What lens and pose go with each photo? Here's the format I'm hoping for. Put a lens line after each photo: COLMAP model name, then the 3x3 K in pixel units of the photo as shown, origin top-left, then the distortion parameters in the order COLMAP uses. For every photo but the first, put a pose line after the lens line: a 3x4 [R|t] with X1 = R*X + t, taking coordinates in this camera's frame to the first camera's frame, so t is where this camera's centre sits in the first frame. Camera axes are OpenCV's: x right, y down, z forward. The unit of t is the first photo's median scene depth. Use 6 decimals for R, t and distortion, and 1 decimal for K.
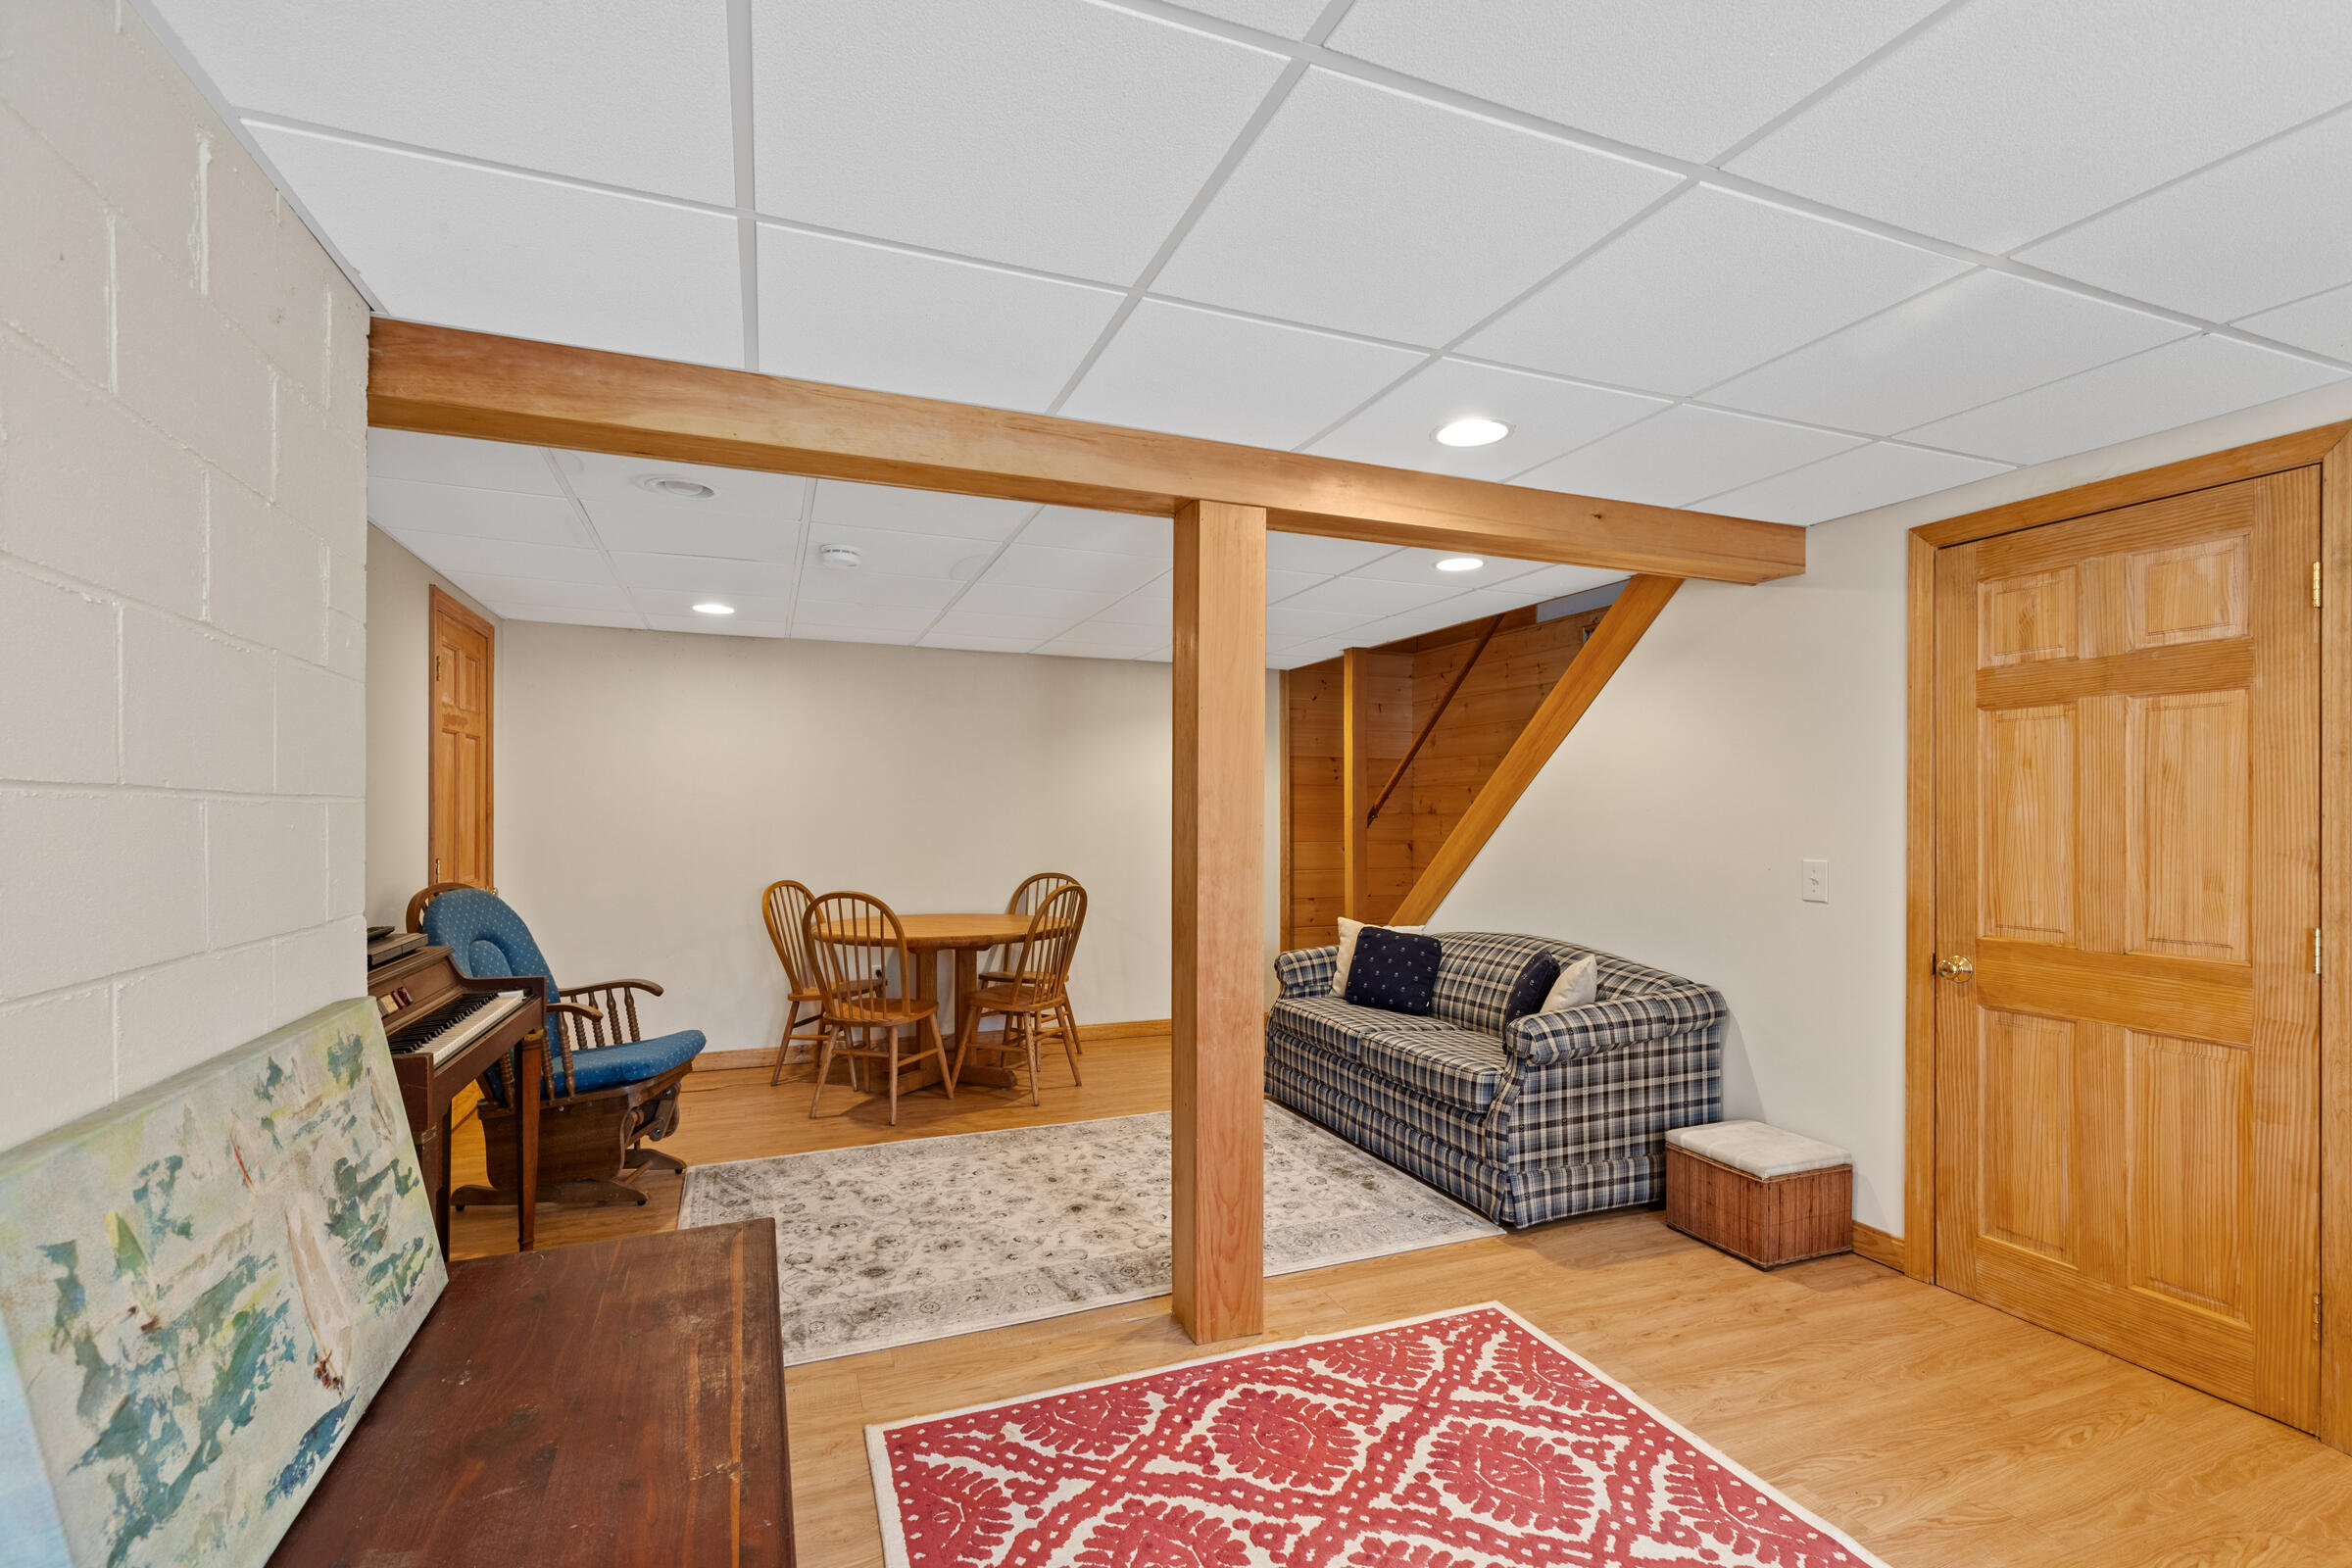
lens RADIAL K [[1061.4, 0, 1177.5], [0, 1061.4, 812.9], [0, 0, 1]] dist [0.003252, -0.000351]
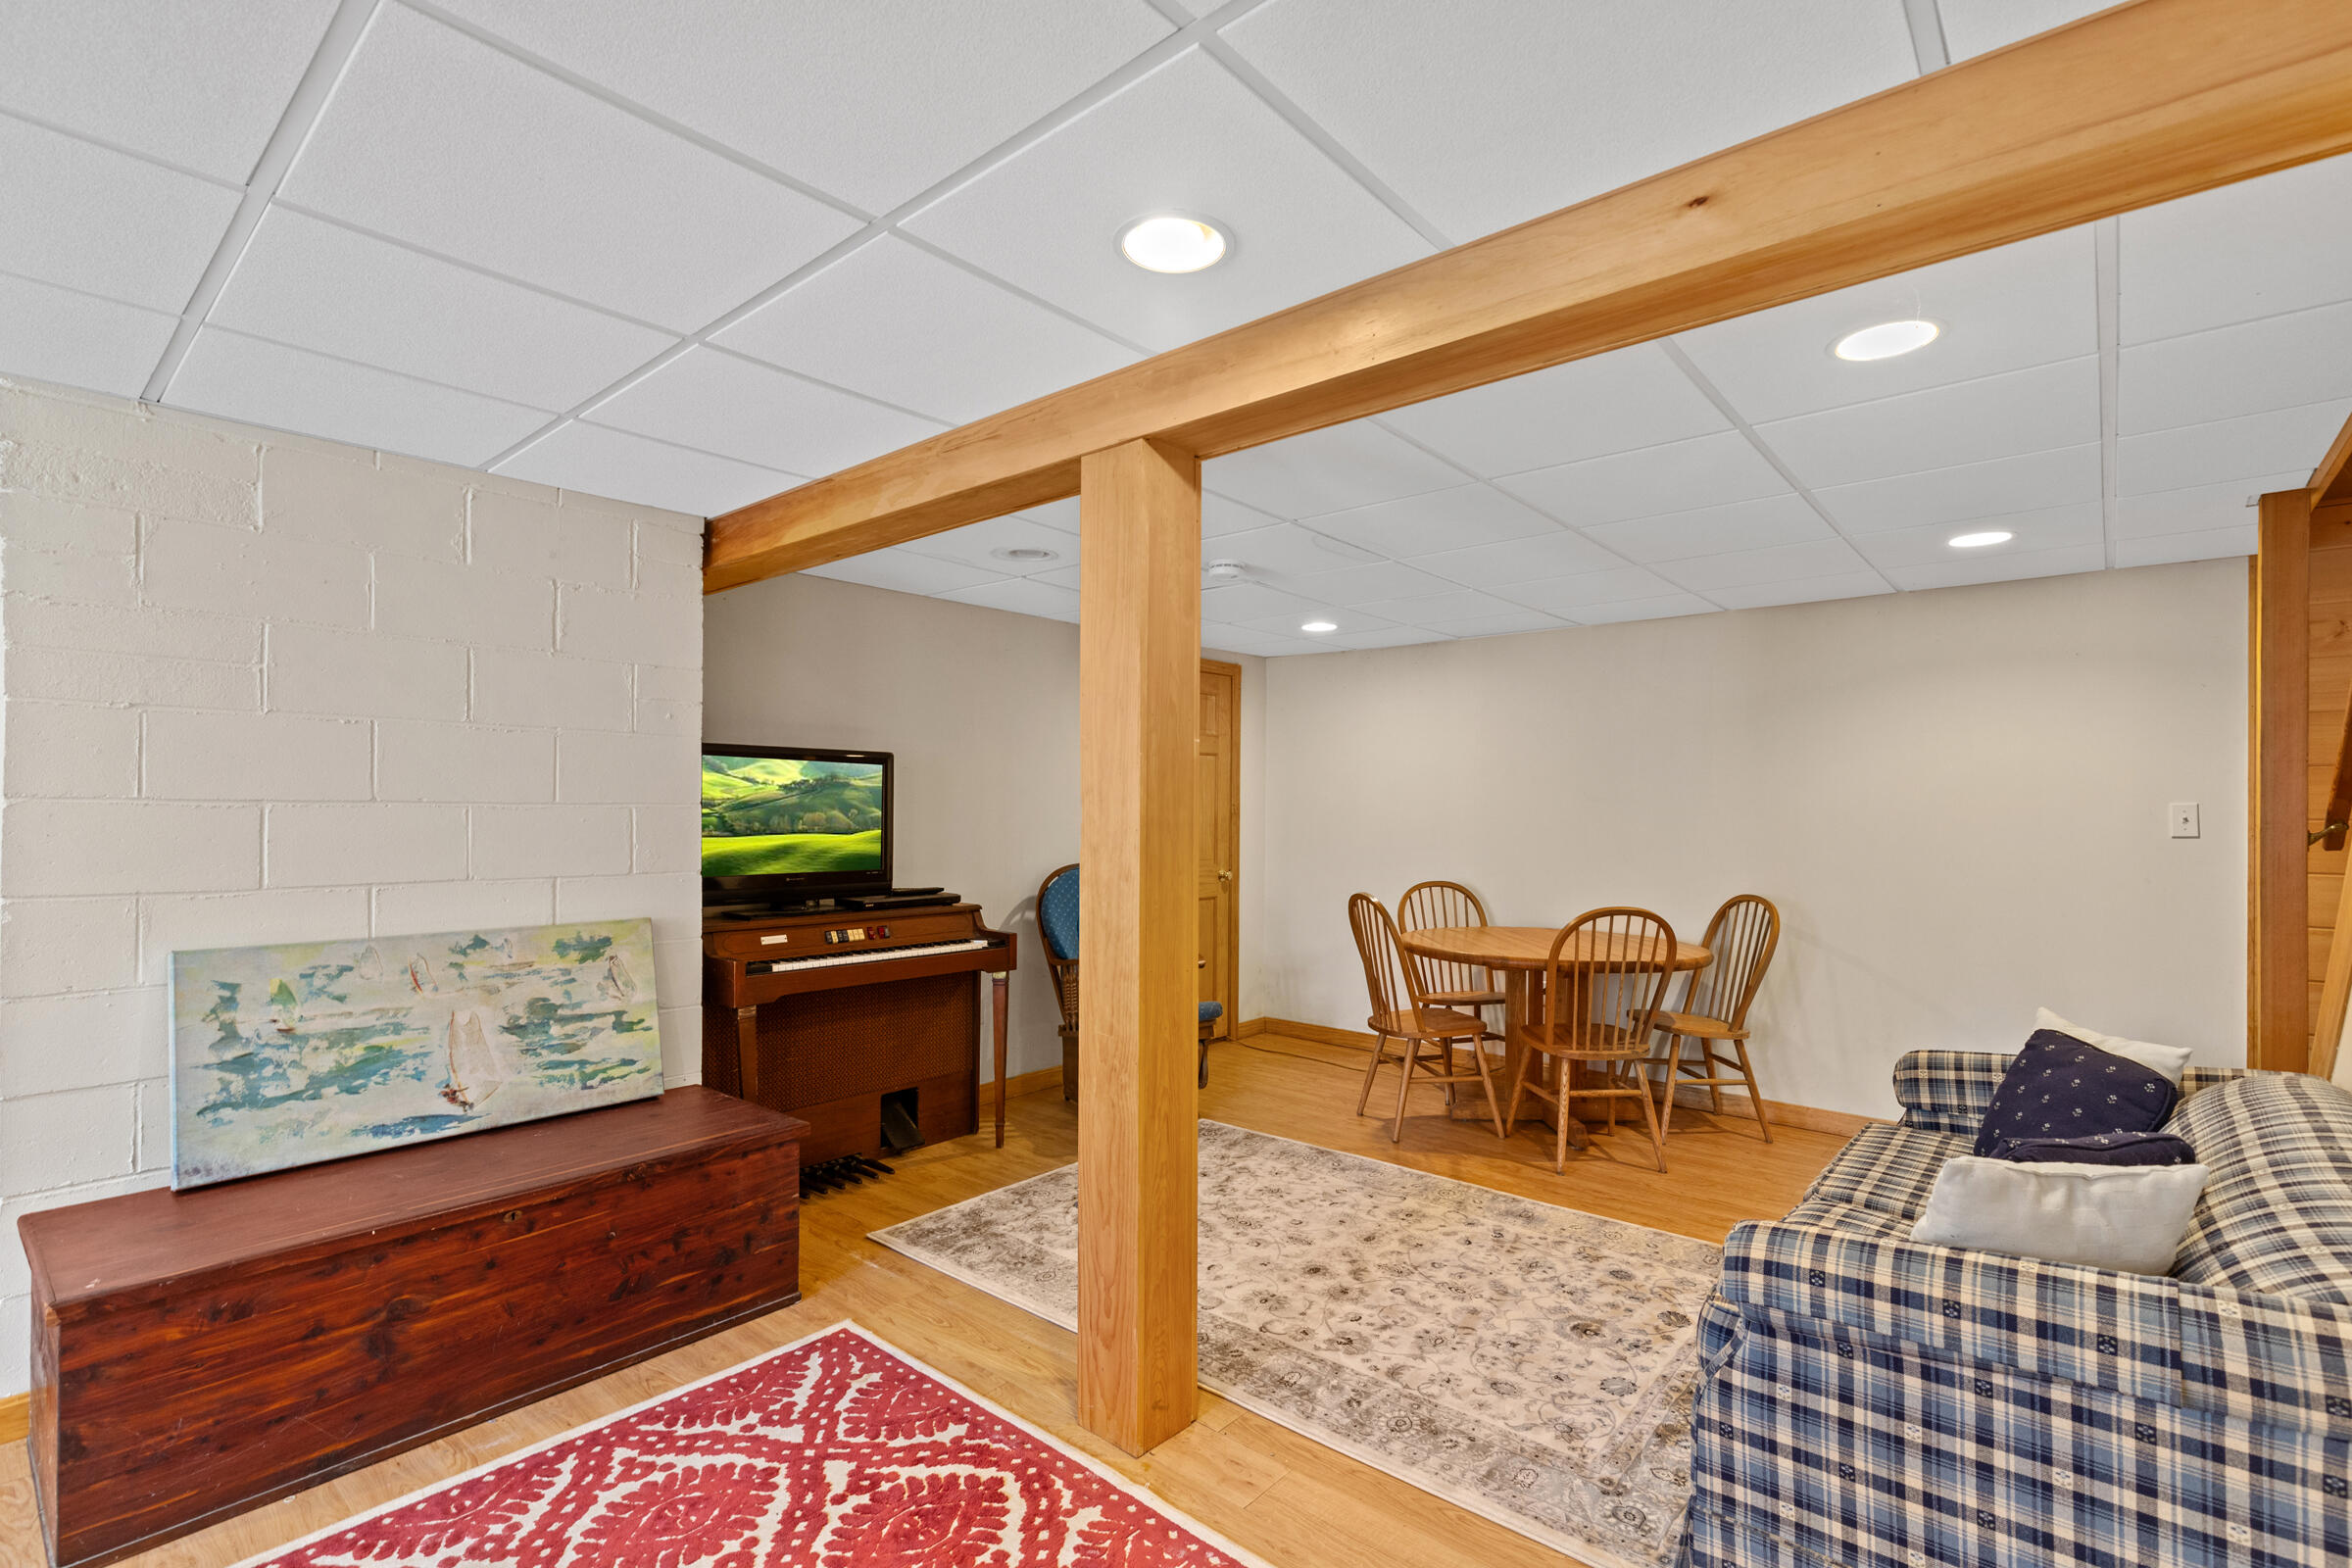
lens RADIAL K [[1059.8, 0, 1191.2], [0, 1059.8, 807.7], [0, 0, 1]] dist [0.005617, -0.000218]
pose [[0.469419, -0.002324, -0.882973, 0.824350], [-0.001615, 0.999993, -0.003491, -0.003409], [0.882974, 0.003065, 0.469412, 0.662189]]
